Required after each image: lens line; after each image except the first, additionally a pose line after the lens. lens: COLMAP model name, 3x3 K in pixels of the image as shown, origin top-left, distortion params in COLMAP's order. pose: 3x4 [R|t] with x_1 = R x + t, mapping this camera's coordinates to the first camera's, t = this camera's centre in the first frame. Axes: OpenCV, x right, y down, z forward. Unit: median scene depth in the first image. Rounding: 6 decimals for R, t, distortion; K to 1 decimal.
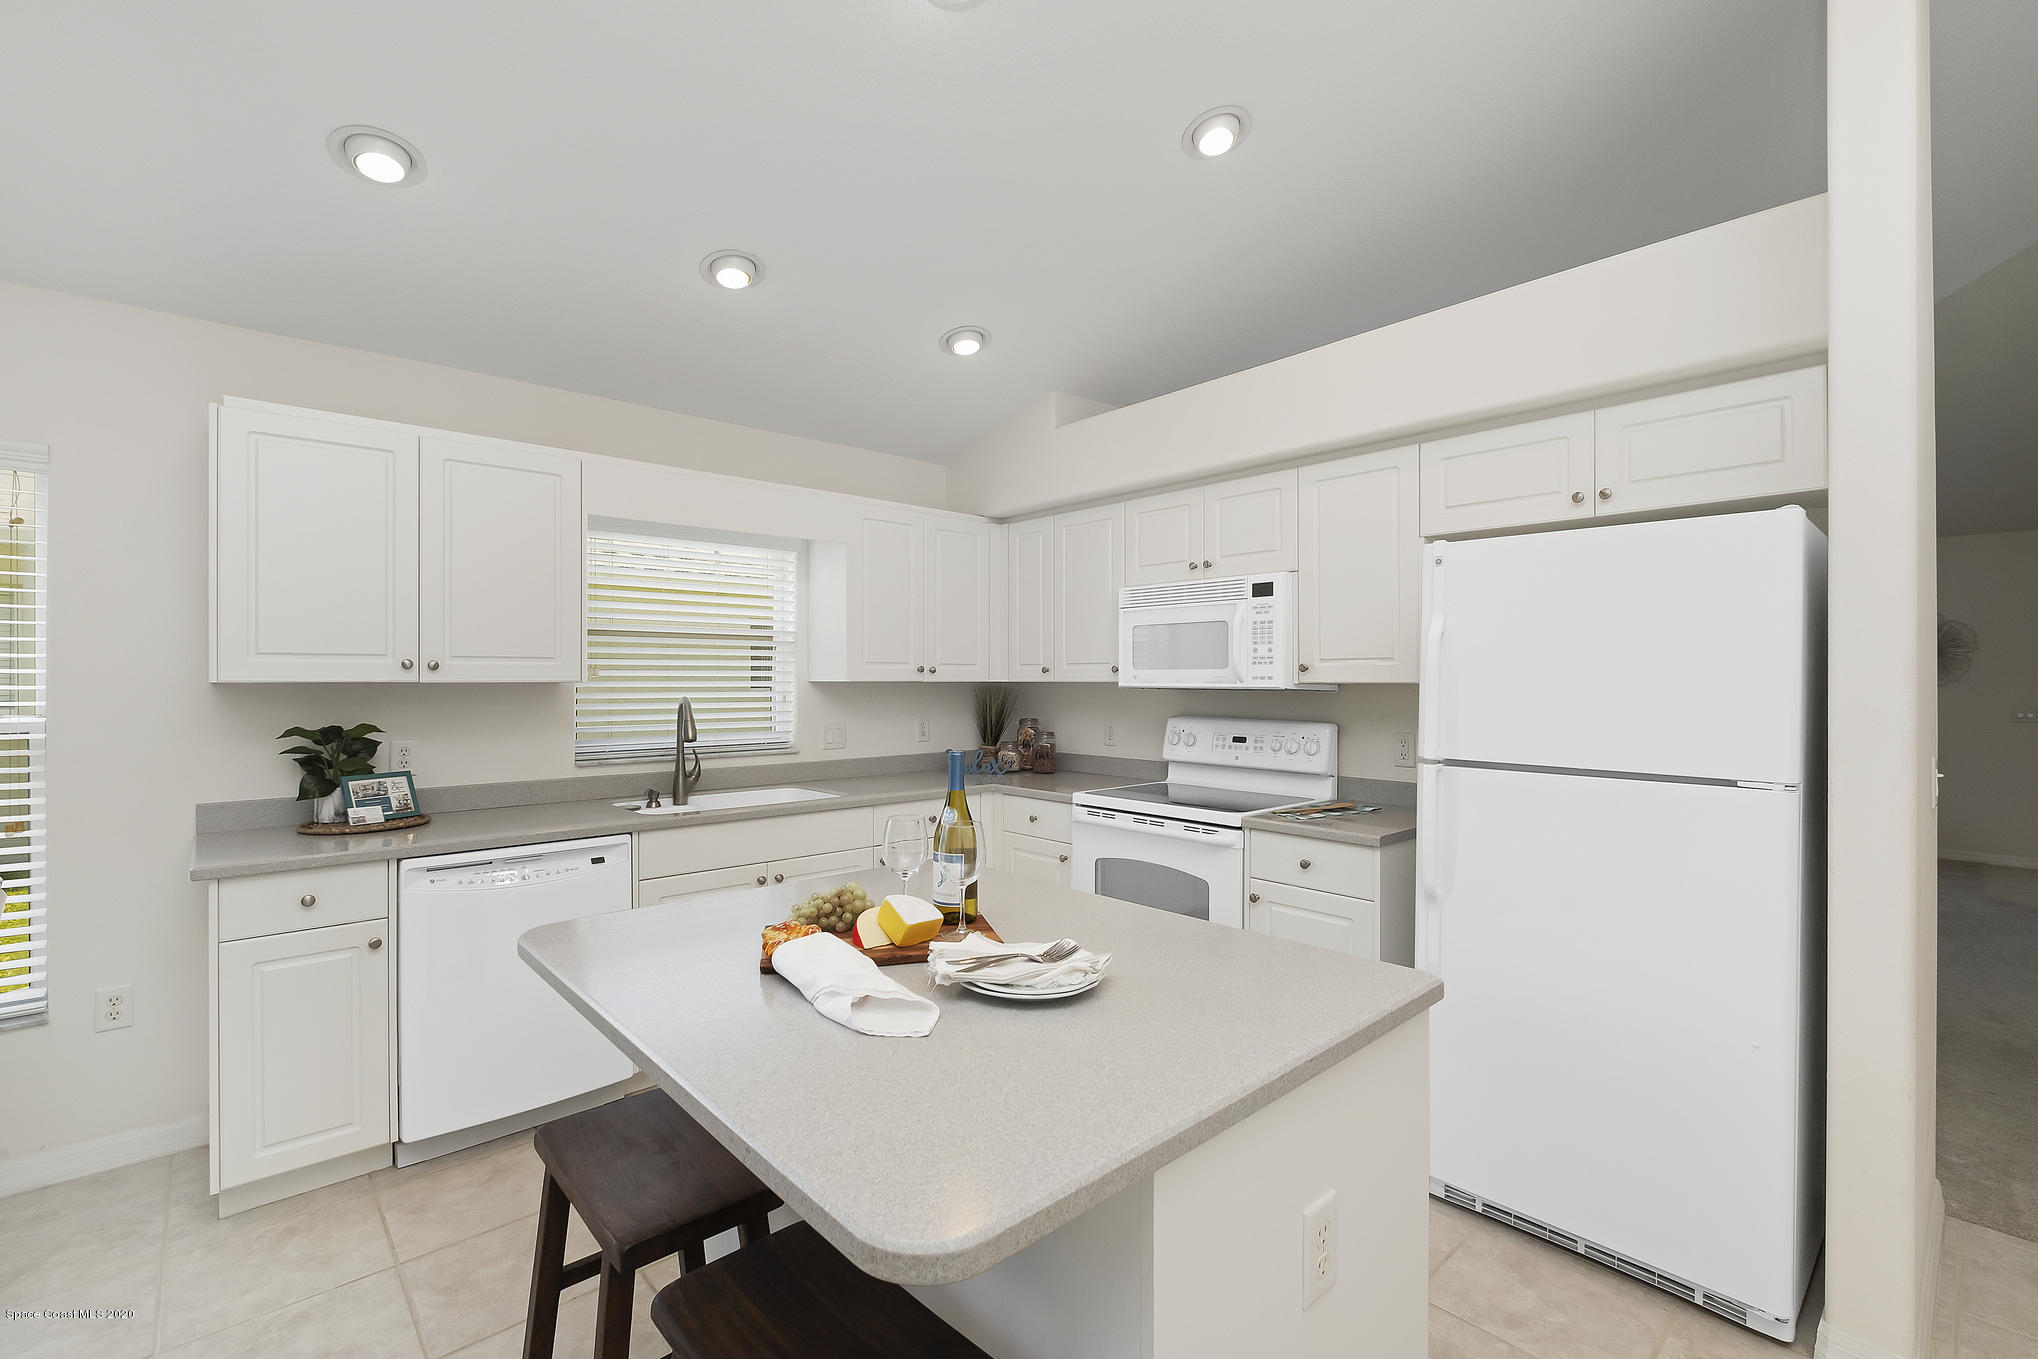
lens RADIAL K [[887.3, 0, 1019.0], [0, 887.3, 679.5], [0, 0, 1]] dist [0.001979, 0.000104]
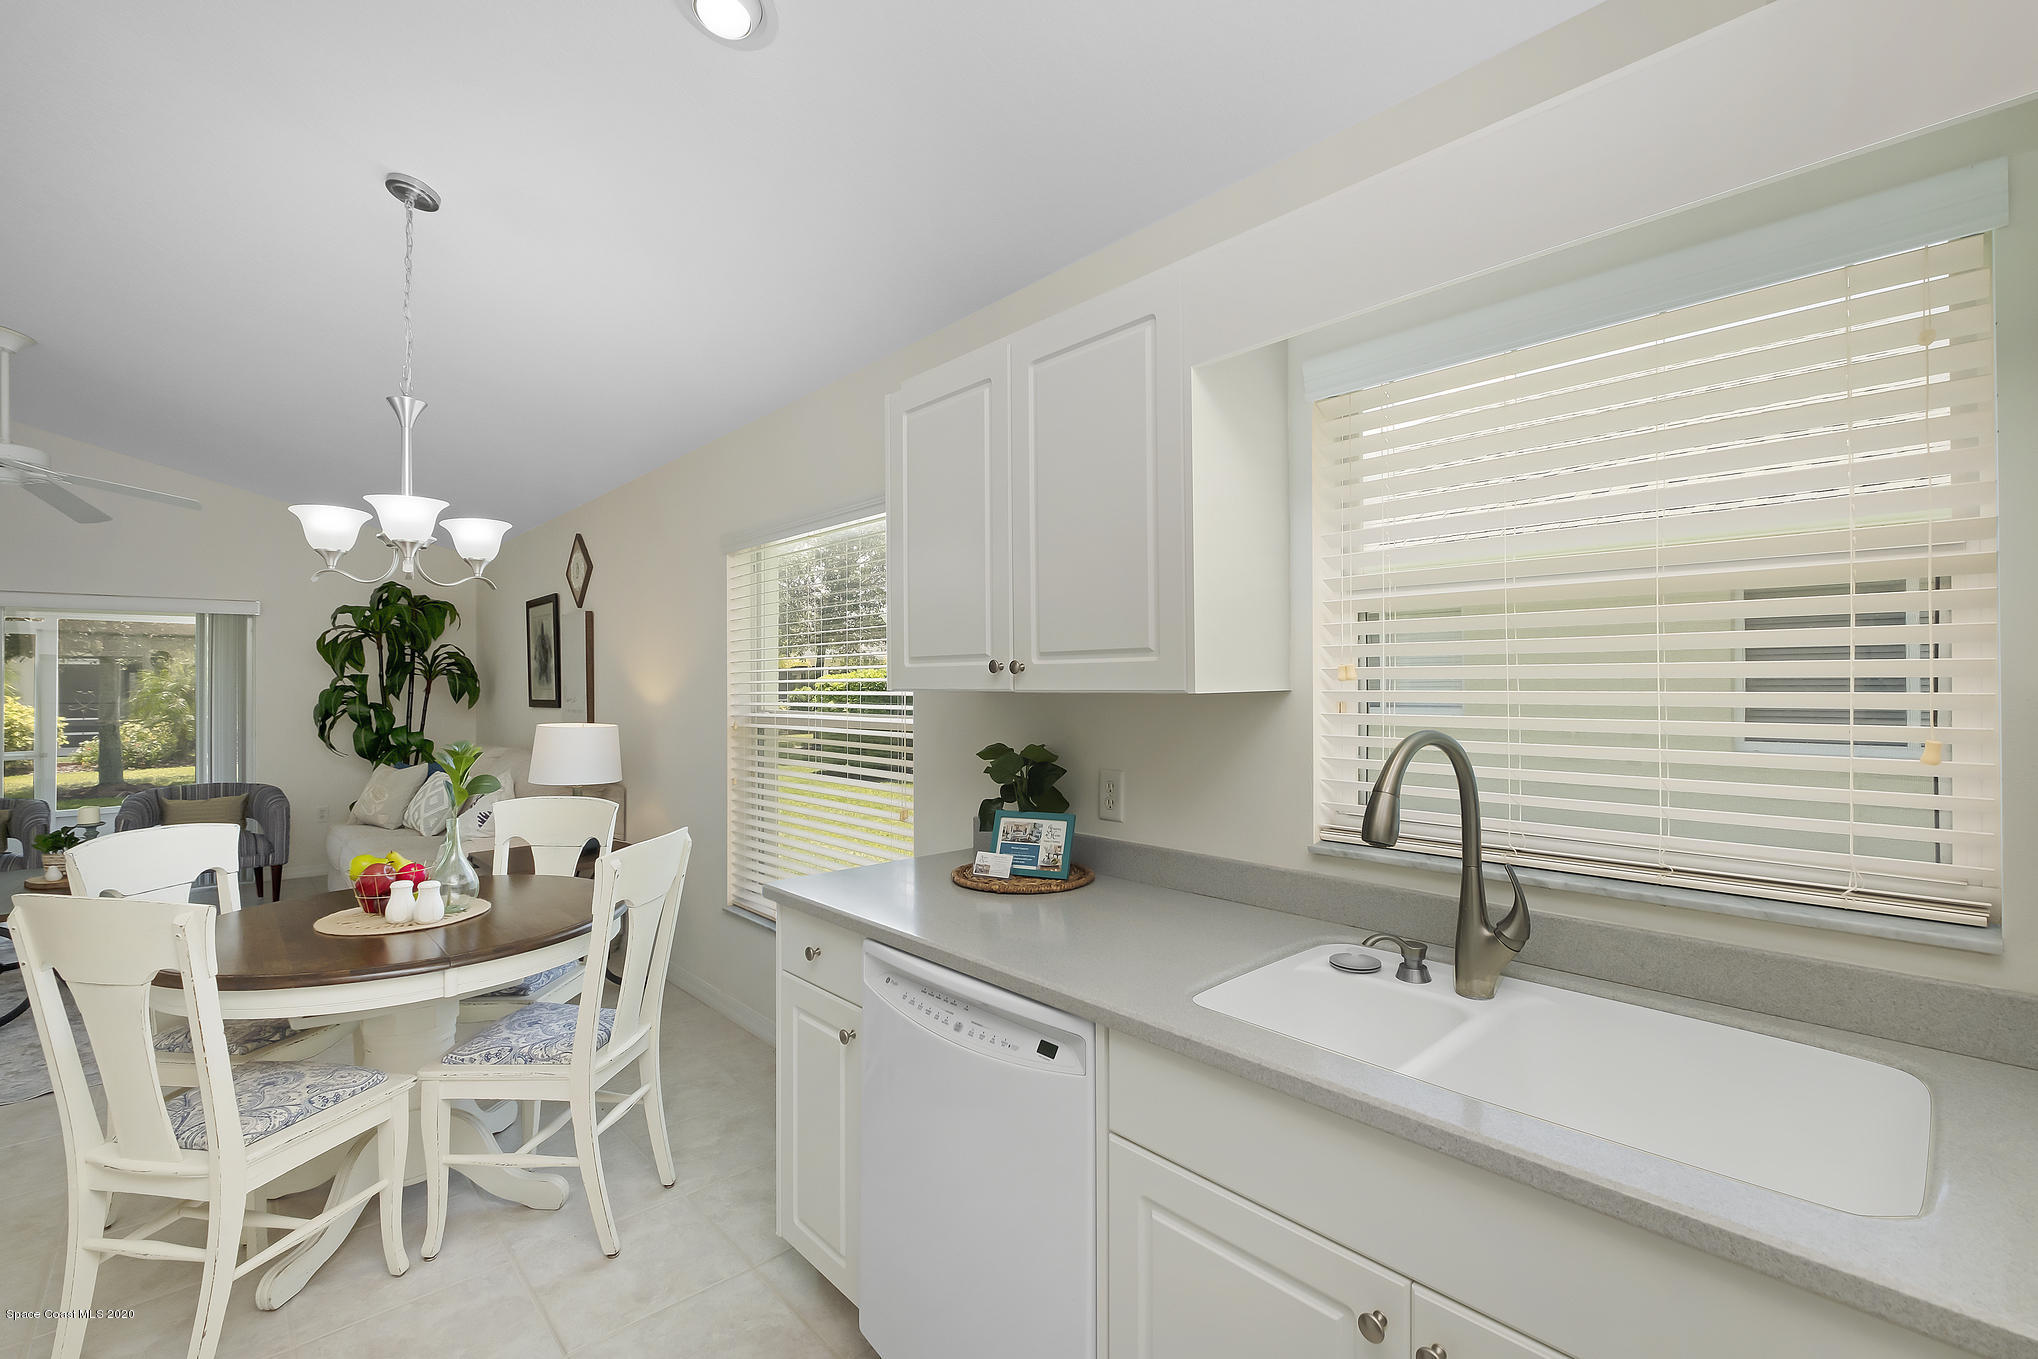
lens RADIAL K [[920.6, 0, 1055.6], [0, 920.6, 673.4], [0, 0, 1]] dist [-0.000049, 0.000445]
pose [[0.004052, -0.008374, -0.999957, 0.037810], [0.010436, 0.999911, -0.008332, -0.002043], [0.999937, -0.010402, 0.004139, 0.814593]]
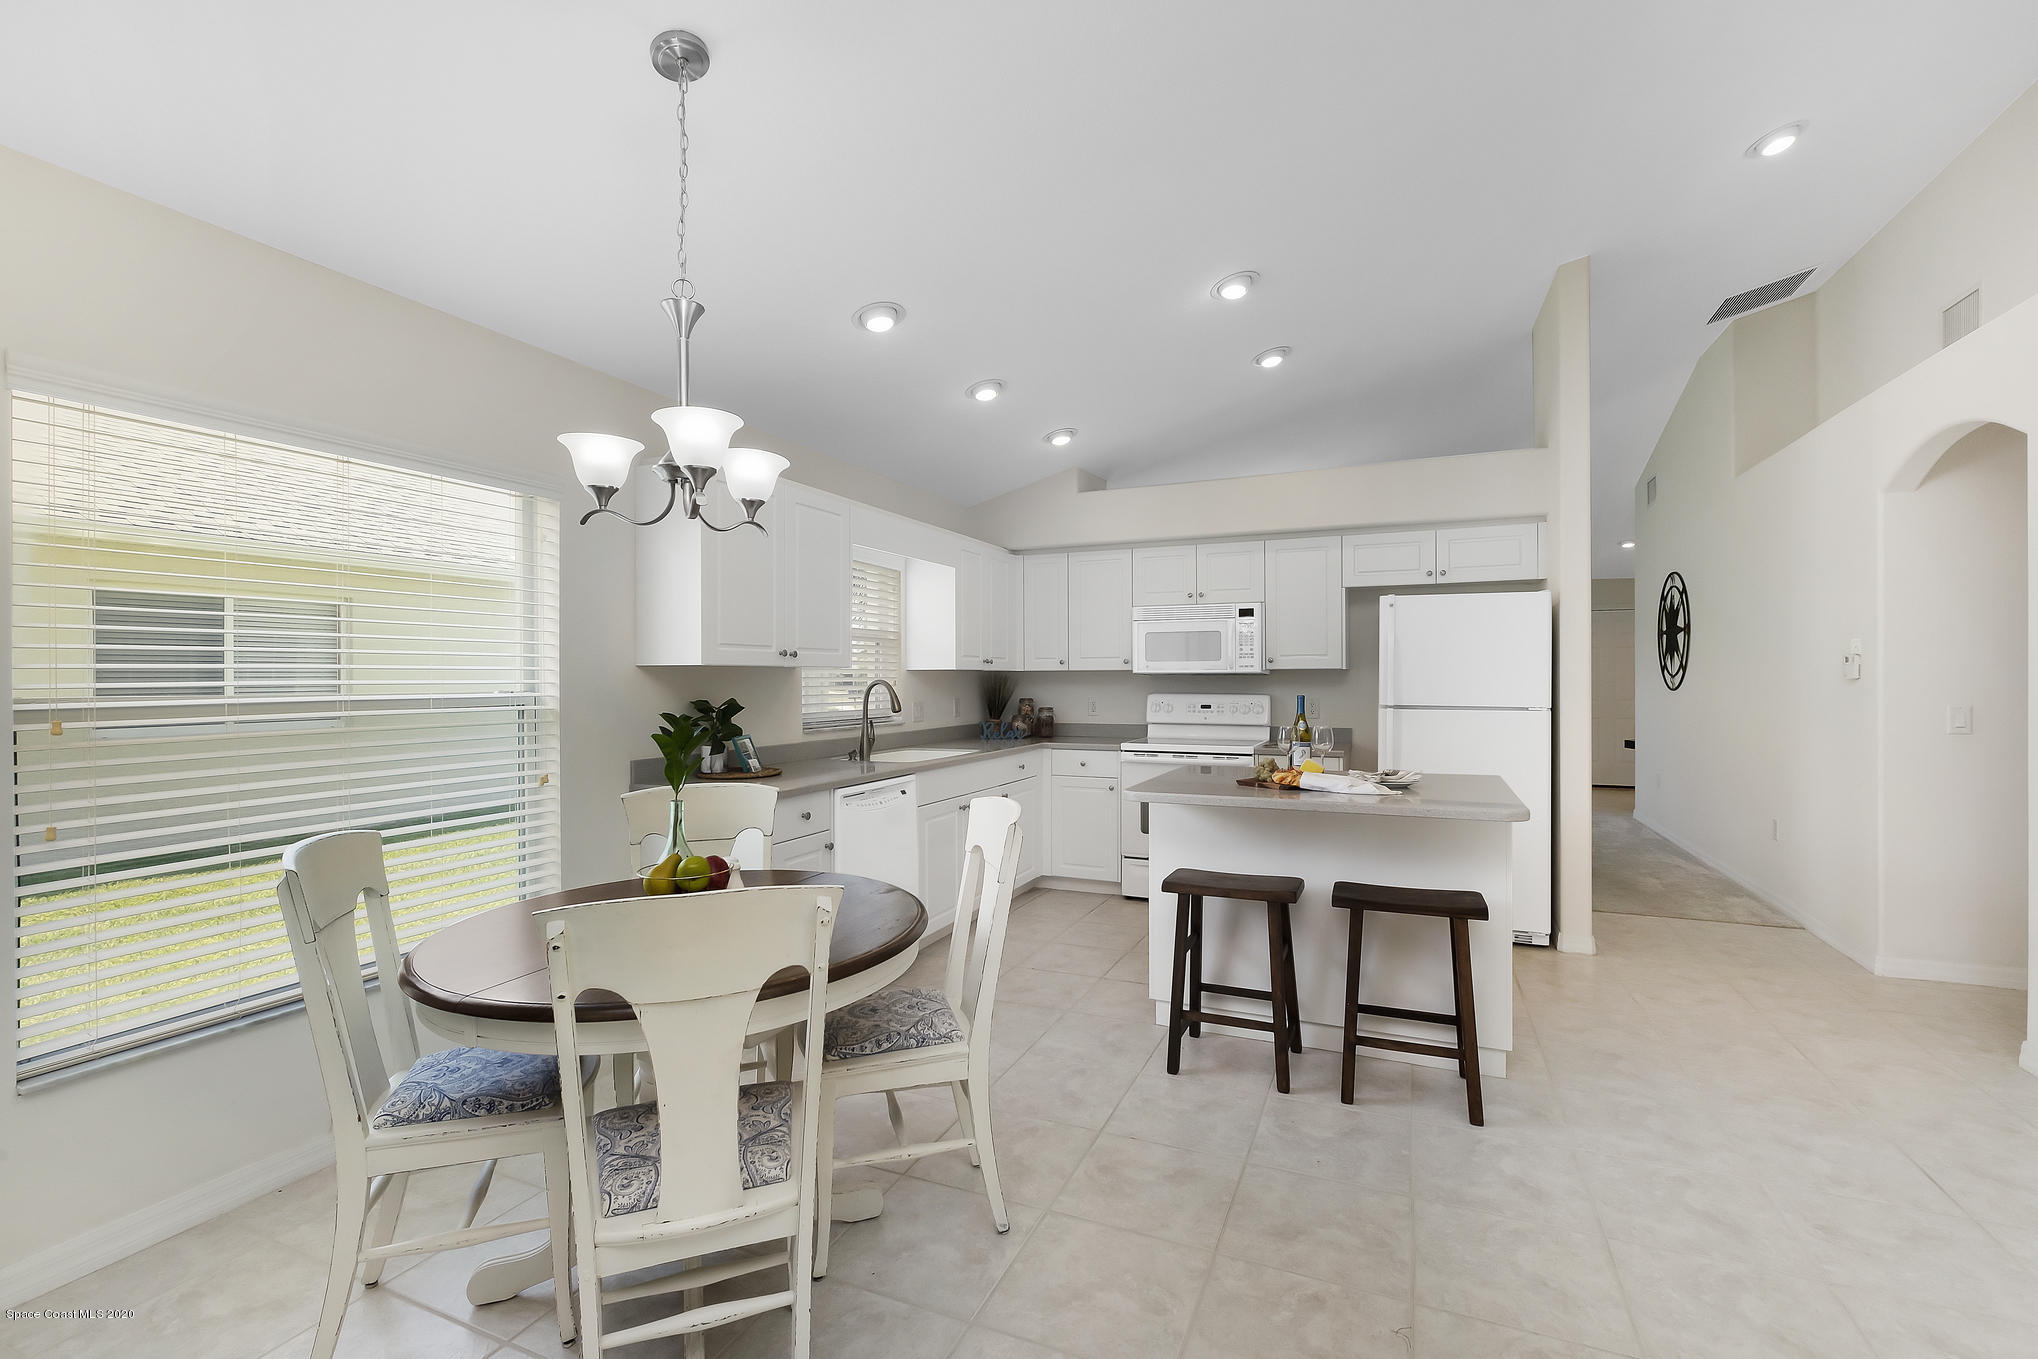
lens RADIAL K [[898.1, 0, 992.5], [0, 898.1, 674.6], [0, 0, 1]] dist [-0.000938, -0.000028]
pose [[0.920383, -0.001888, 0.391014, -0.741553], [0.004549, 0.999972, -0.005880, 0.019572], [-0.390992, 0.007191, 0.920366, -0.322111]]
